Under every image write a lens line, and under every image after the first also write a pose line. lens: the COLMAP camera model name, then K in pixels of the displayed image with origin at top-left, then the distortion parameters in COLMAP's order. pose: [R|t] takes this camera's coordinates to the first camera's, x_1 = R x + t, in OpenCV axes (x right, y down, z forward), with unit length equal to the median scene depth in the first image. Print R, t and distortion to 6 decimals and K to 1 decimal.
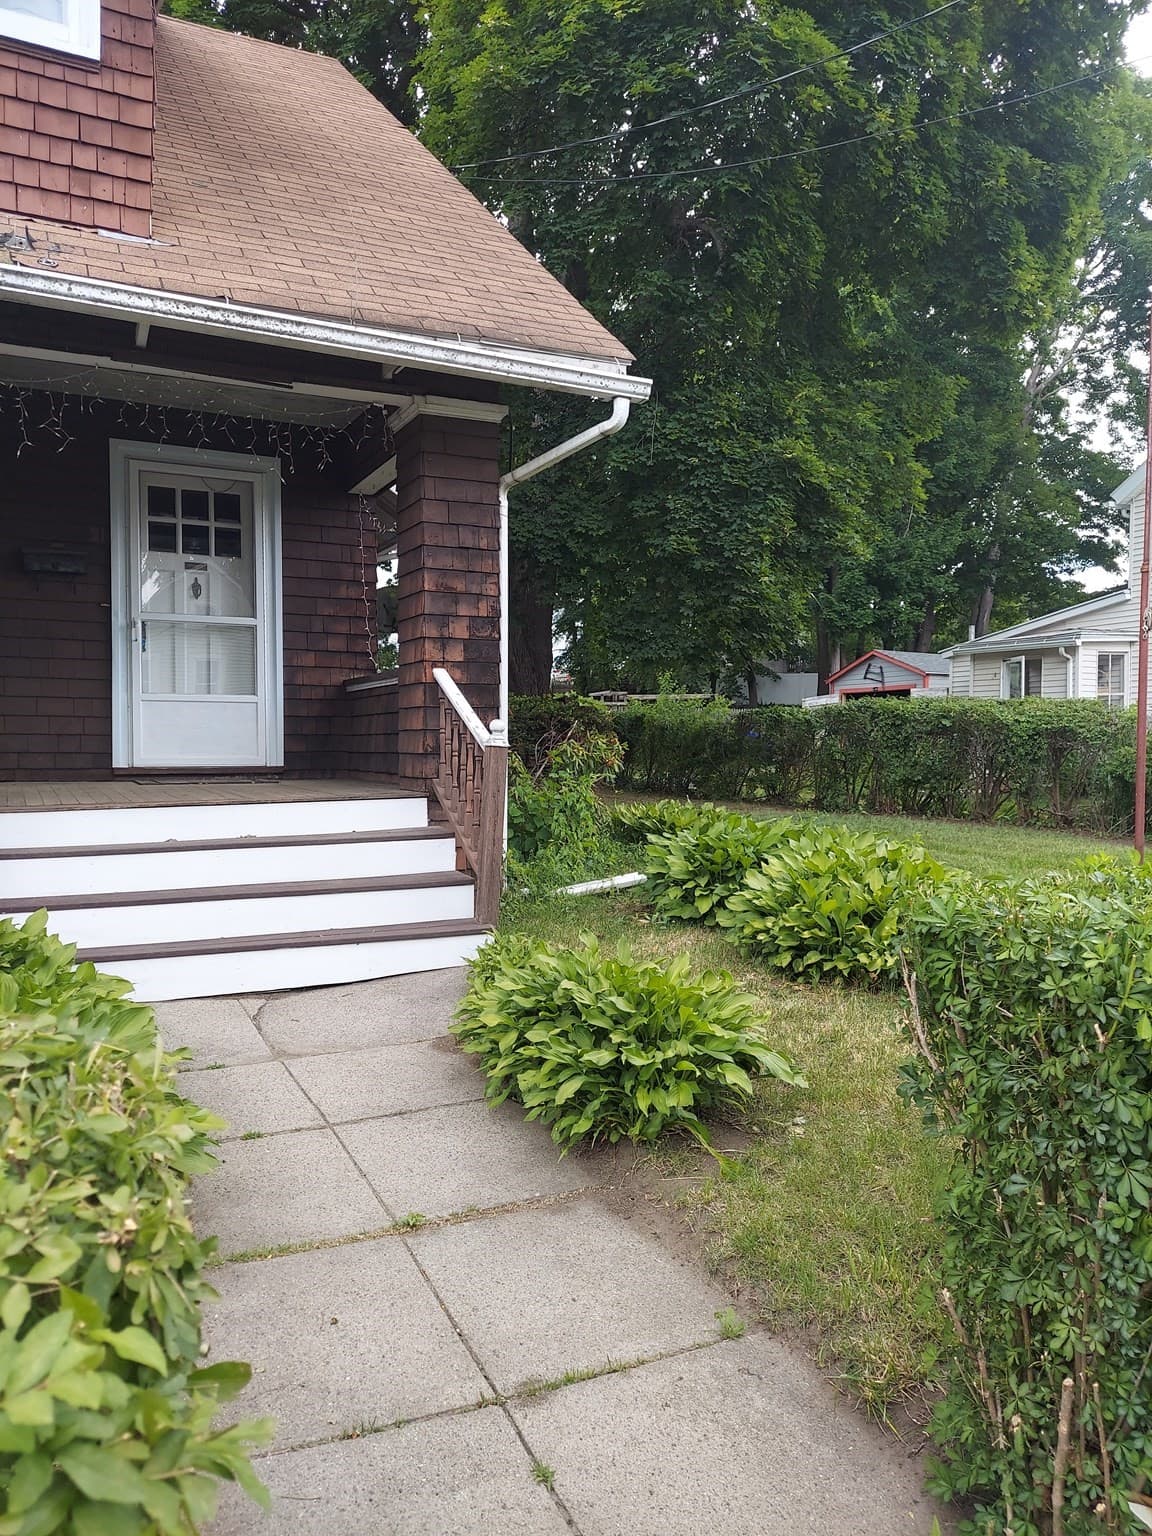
lens RADIAL K [[1120.2, 0, 540.5], [0, 1120.2, 774.9], [0, 0, 1]] dist [0.114633, -0.132101]
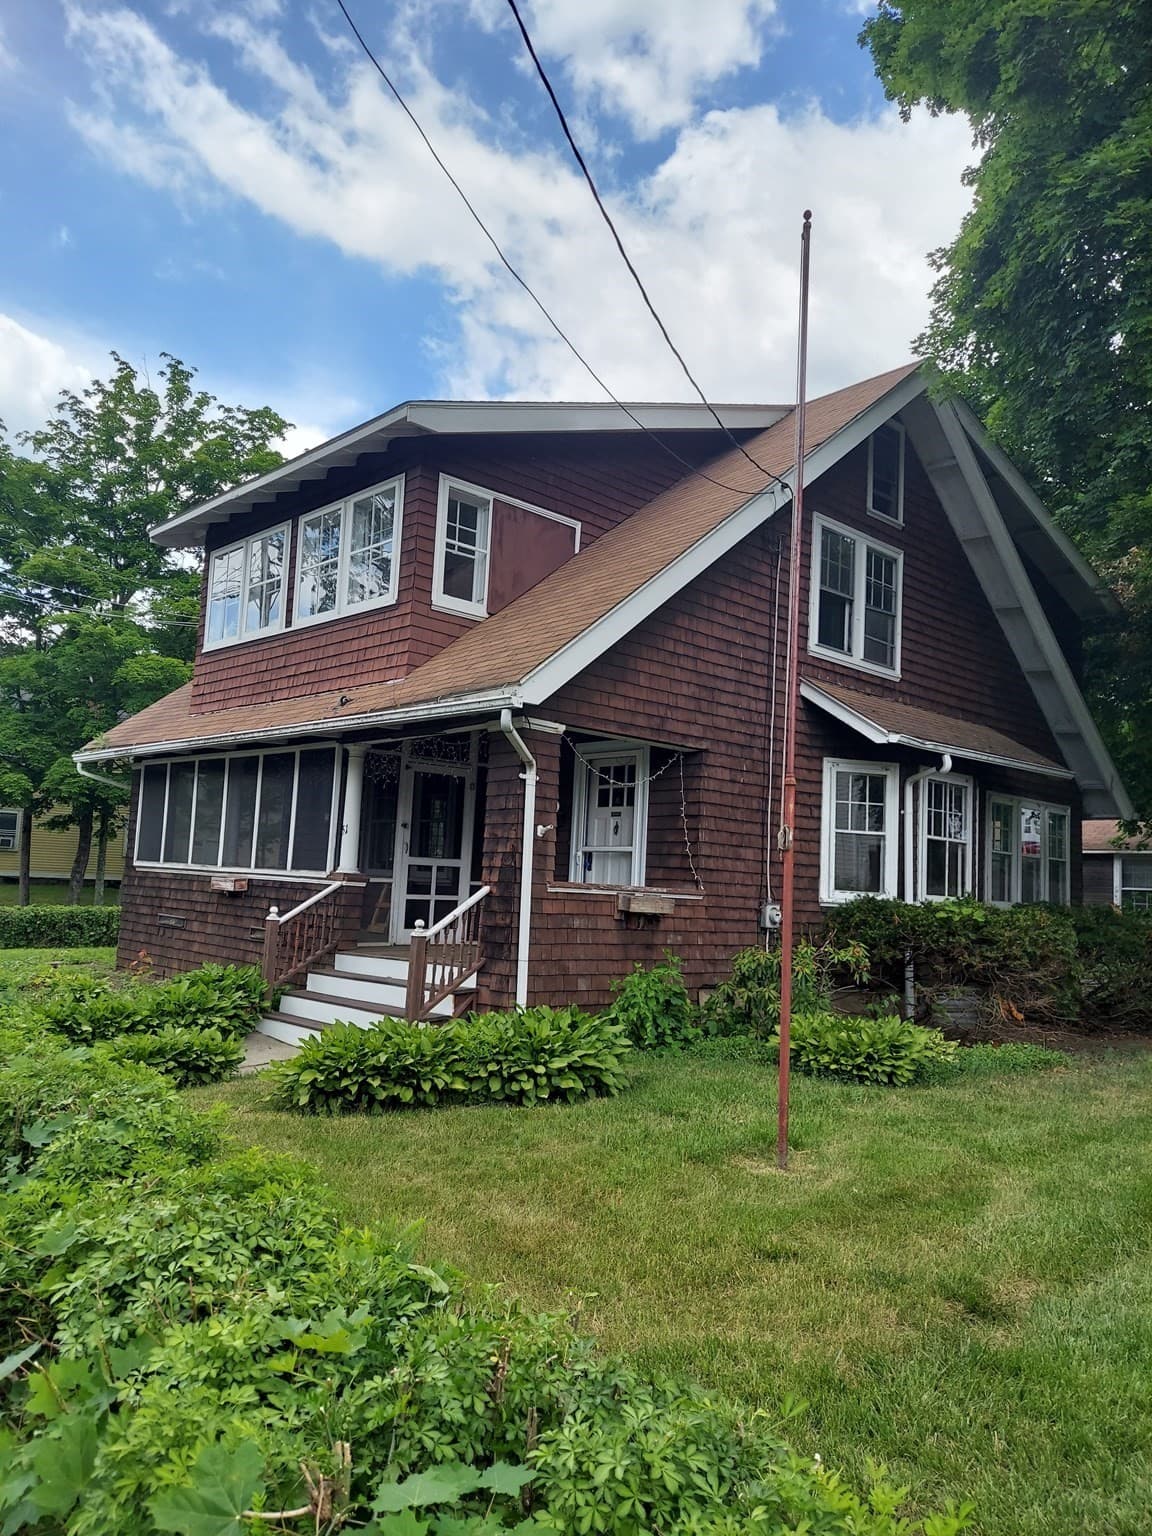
lens RADIAL K [[1120.2, 0, 540.5], [0, 1120.2, 774.9], [0, 0, 1]] dist [0.114633, -0.132101]
pose [[0.292228, -0.085254, -0.952541, 1.190589], [-0.069397, 0.991502, -0.110032, -0.066512], [0.953828, 0.098257, 0.283828, 0.494971]]
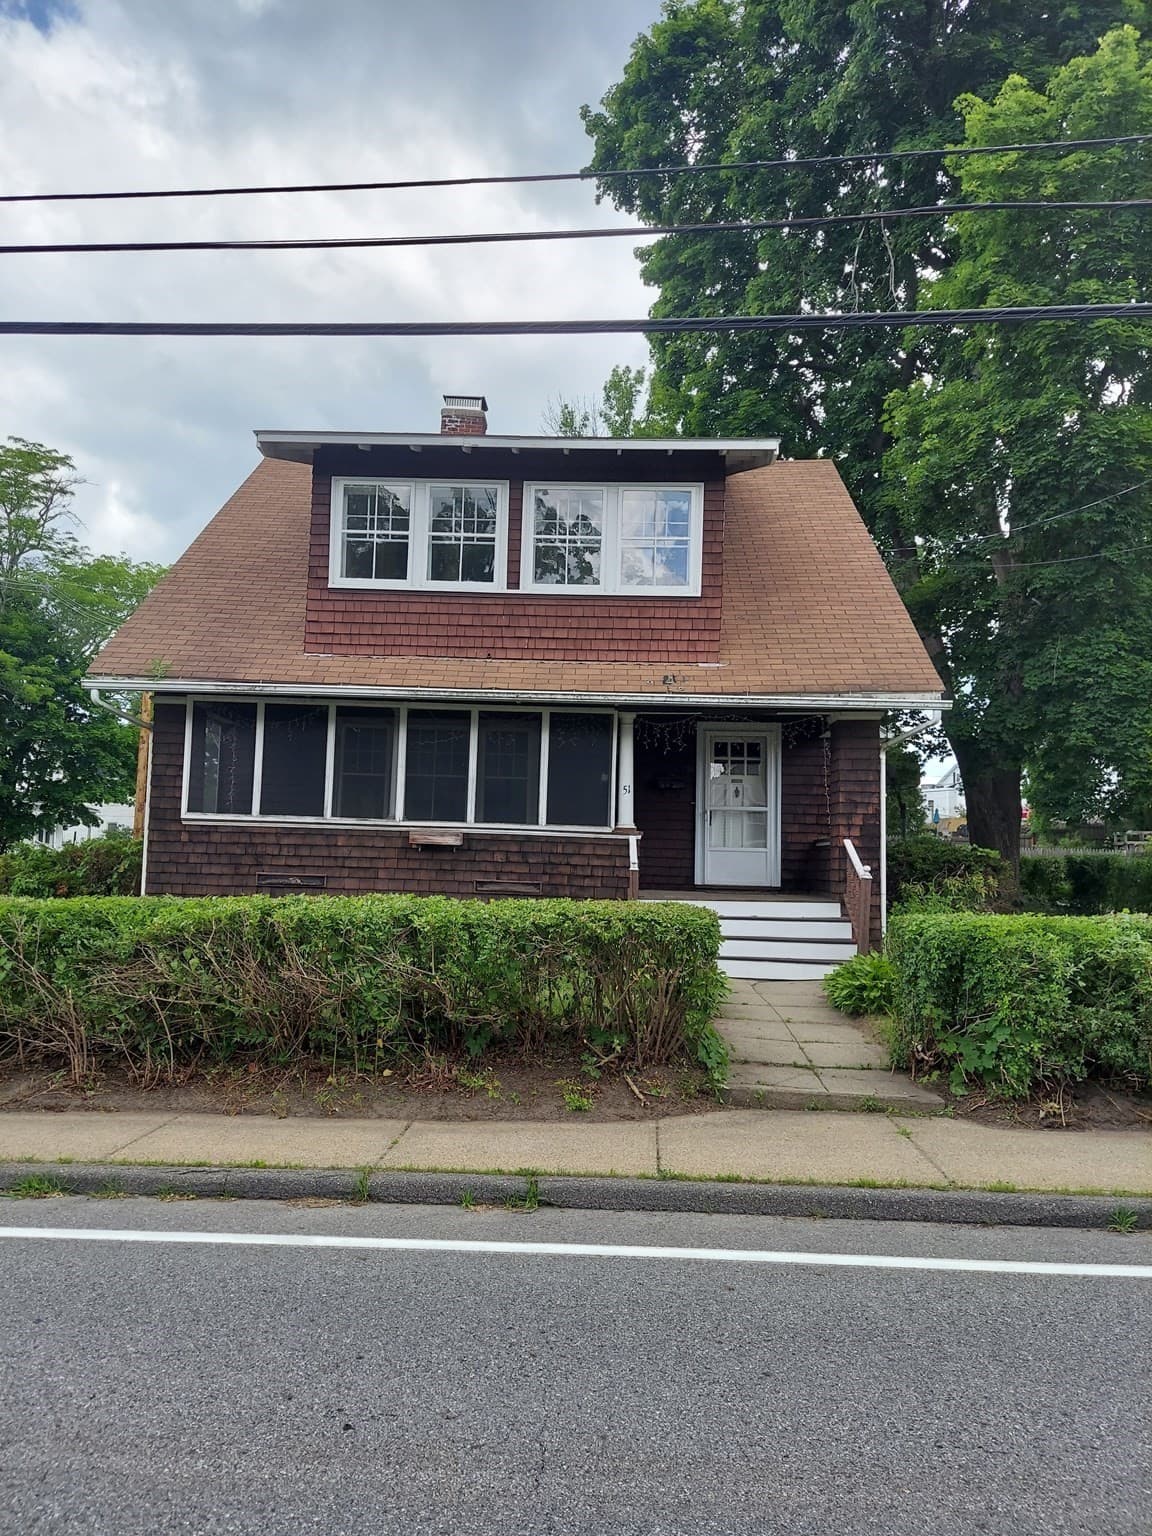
lens RADIAL K [[1120.2, 0, 540.5], [0, 1120.2, 774.9], [0, 0, 1]] dist [0.114633, -0.132101]
pose [[0.885946, -0.017795, -0.463447, 0.306318], [-0.035257, 0.993788, -0.105557, 0.021015], [0.462447, 0.109858, 0.879815, -0.896574]]
